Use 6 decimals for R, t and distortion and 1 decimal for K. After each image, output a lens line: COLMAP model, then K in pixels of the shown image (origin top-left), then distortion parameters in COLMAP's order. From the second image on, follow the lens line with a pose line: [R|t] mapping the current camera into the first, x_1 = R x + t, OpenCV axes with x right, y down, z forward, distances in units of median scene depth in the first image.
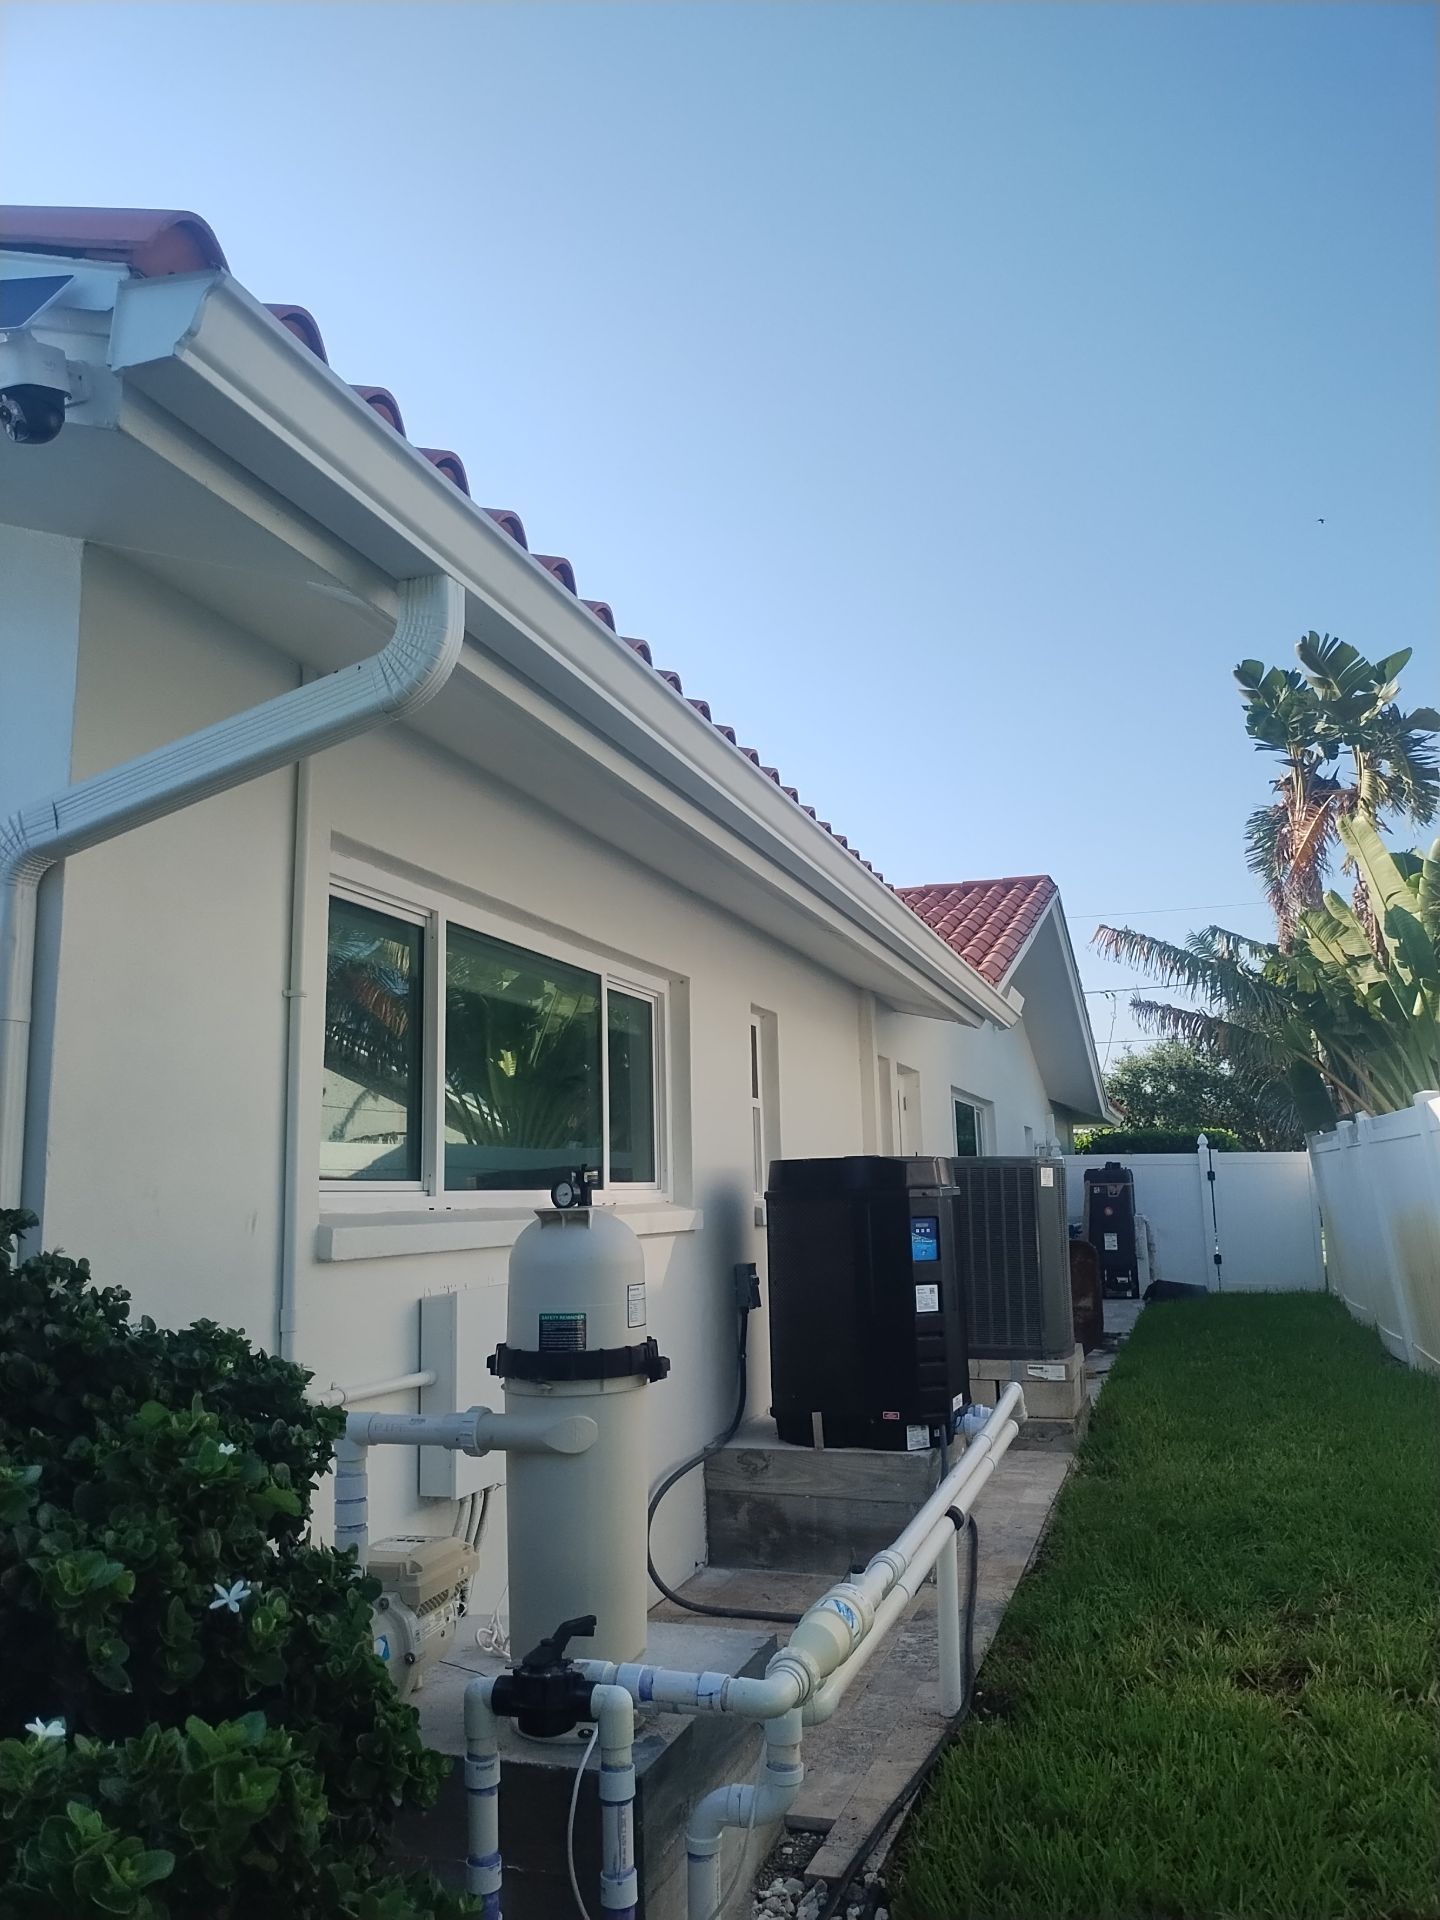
lens RADIAL K [[1409.0, 0, 720.0], [0, 1409.0, 960.0], [0, 0, 1]] dist [0.062330, -0.000491]
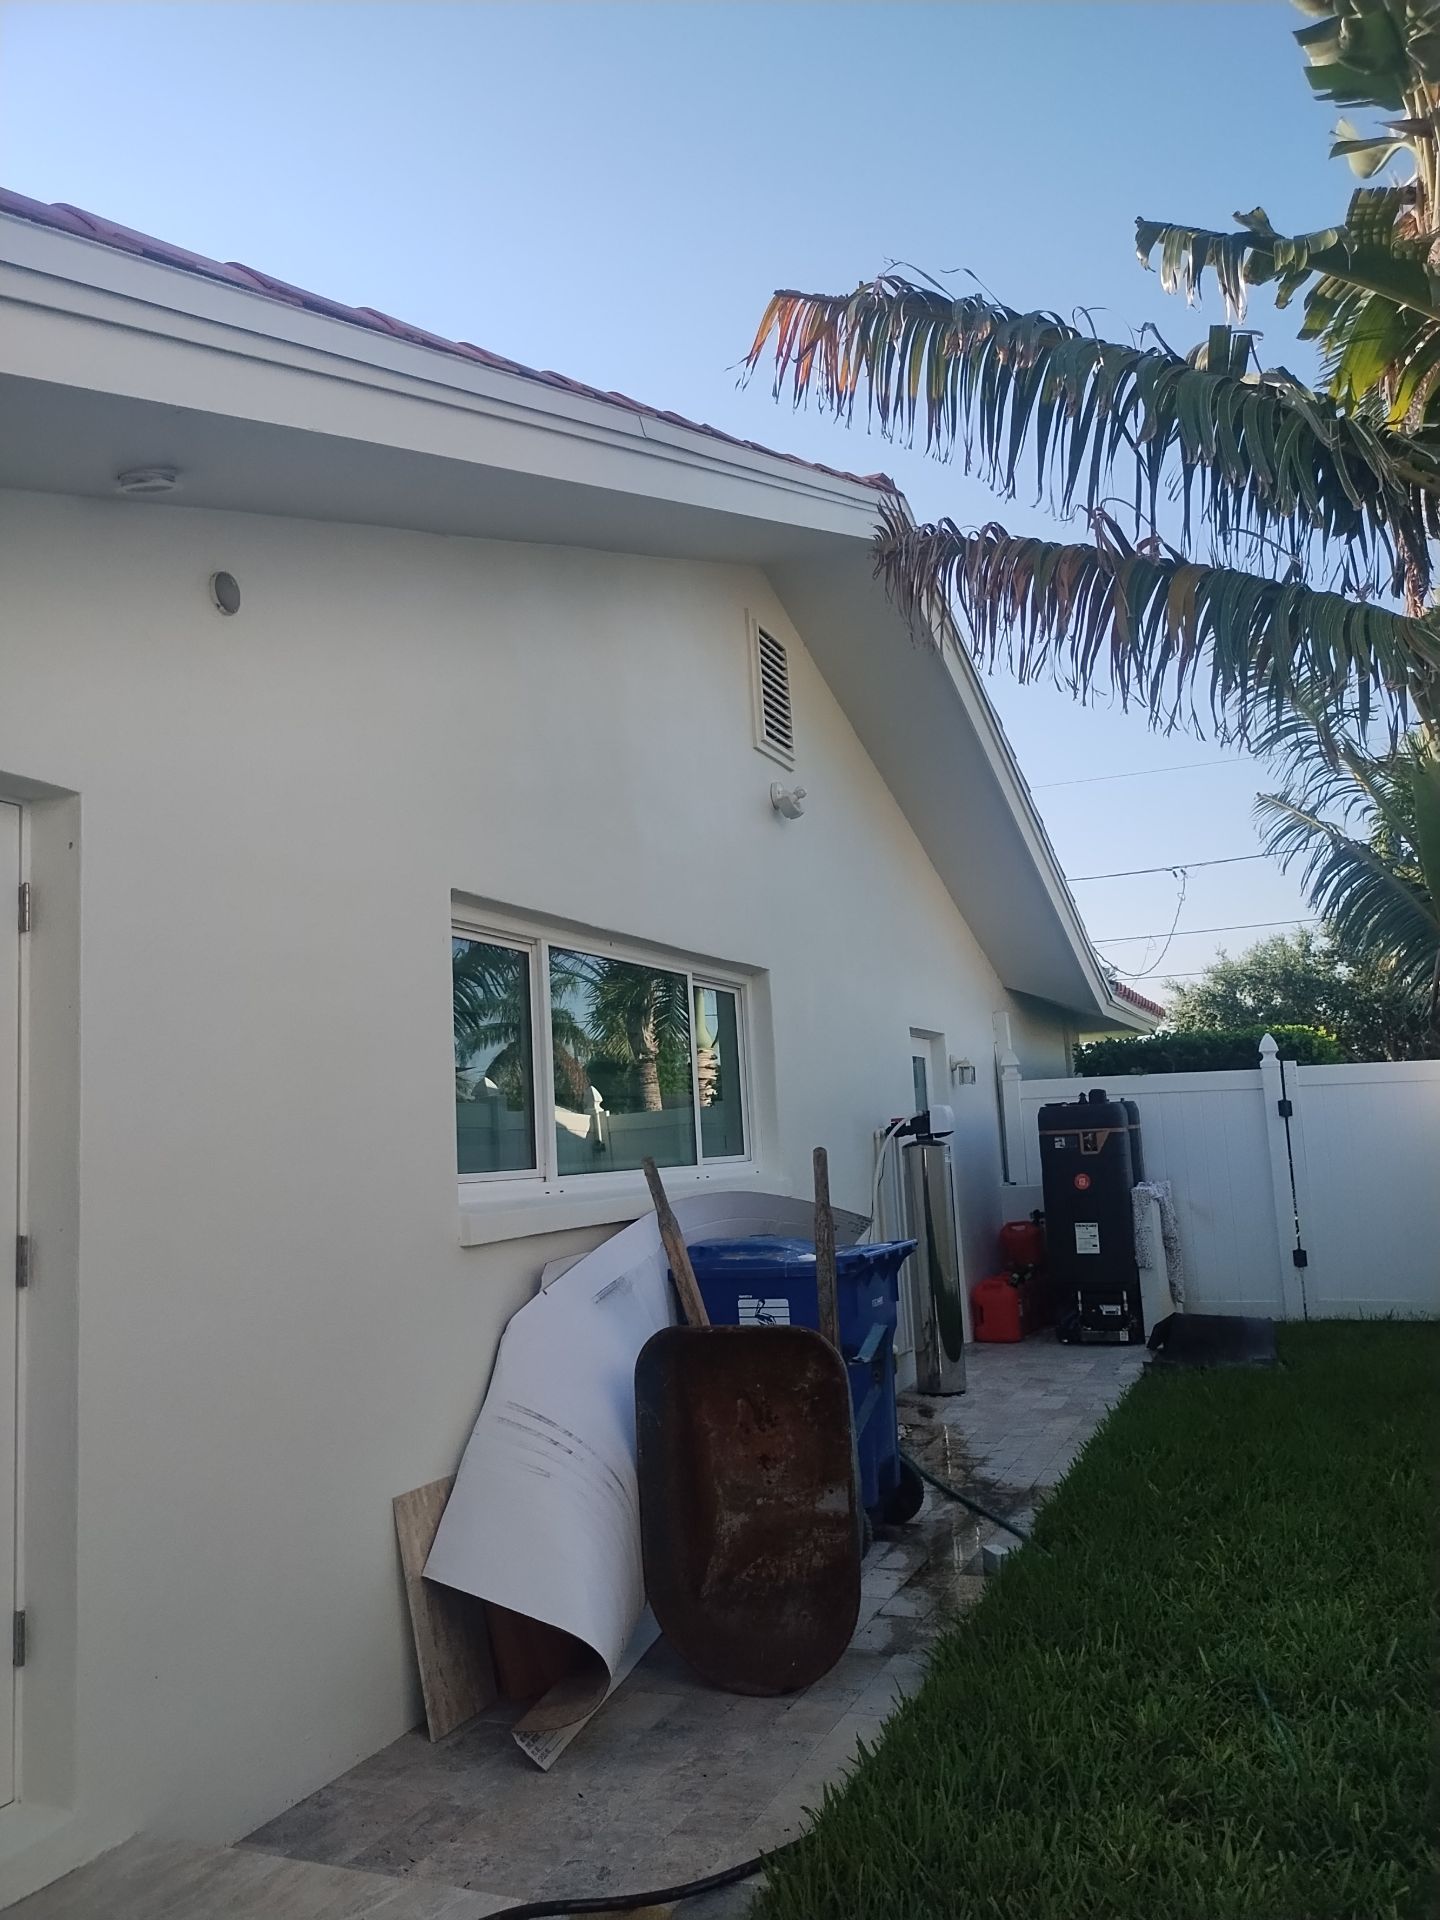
lens RADIAL K [[1437.9, 0, 720.0], [0, 1437.9, 960.0], [0, 0, 1]] dist [0.055496, -0.008955]
pose [[0.996882, -0.039405, -0.068358, 0.168835], [0.042267, 0.998268, 0.040925, 0.062296], [0.066627, -0.043687, 0.996821, 0.428257]]
